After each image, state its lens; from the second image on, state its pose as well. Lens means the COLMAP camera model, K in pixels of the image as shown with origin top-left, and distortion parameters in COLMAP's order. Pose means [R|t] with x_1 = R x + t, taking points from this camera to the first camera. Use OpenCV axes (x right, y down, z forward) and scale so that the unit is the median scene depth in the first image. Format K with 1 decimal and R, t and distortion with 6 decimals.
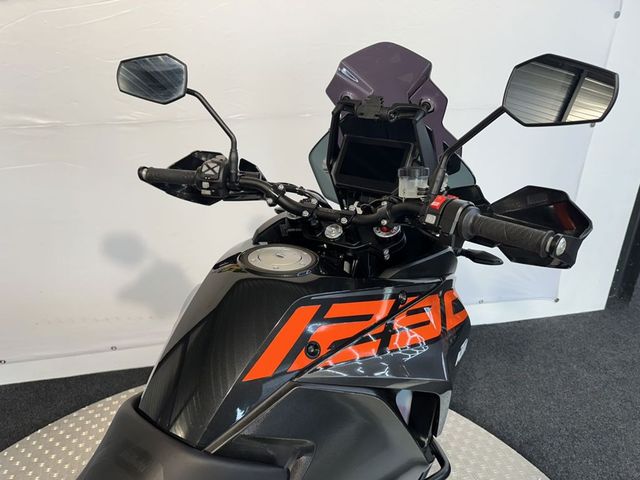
lens RADIAL K [[444.8, 0, 322.0], [0, 444.8, 240.9], [0, 0, 1]] dist [0.018723, -0.024707]
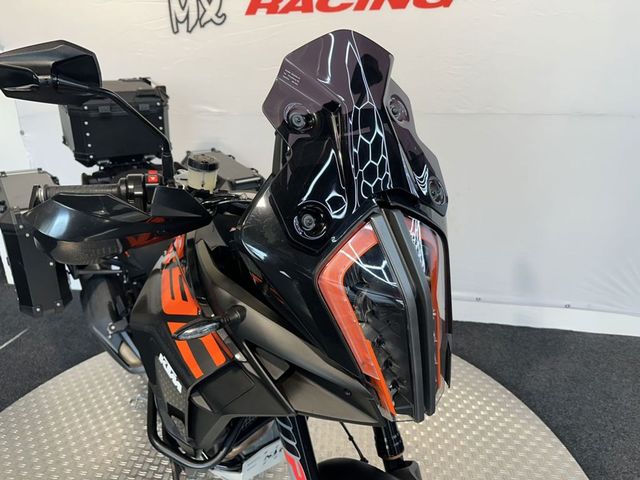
lens RADIAL K [[444.8, 0, 316.0], [0, 444.8, 236.7], [0, 0, 1]] dist [0.018723, -0.024707]
pose [[0.926903, 0.125511, -0.353692, 0.391849], [-0.144361, 0.989148, -0.027311, 0.210960], [0.346425, 0.076374, 0.934963, -0.348810]]
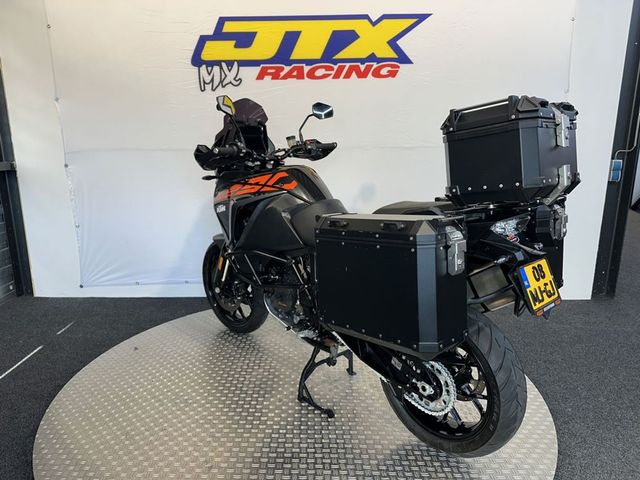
lens RADIAL K [[444.8, 0, 317.5], [0, 444.8, 244.0], [0, 0, 1]] dist [0.018723, -0.024707]
pose [[0.976163, 0.048432, -0.211564, 0.290899], [-0.086018, 0.981291, -0.172249, 0.730015], [0.199263, 0.186341, 0.962066, -1.169200]]
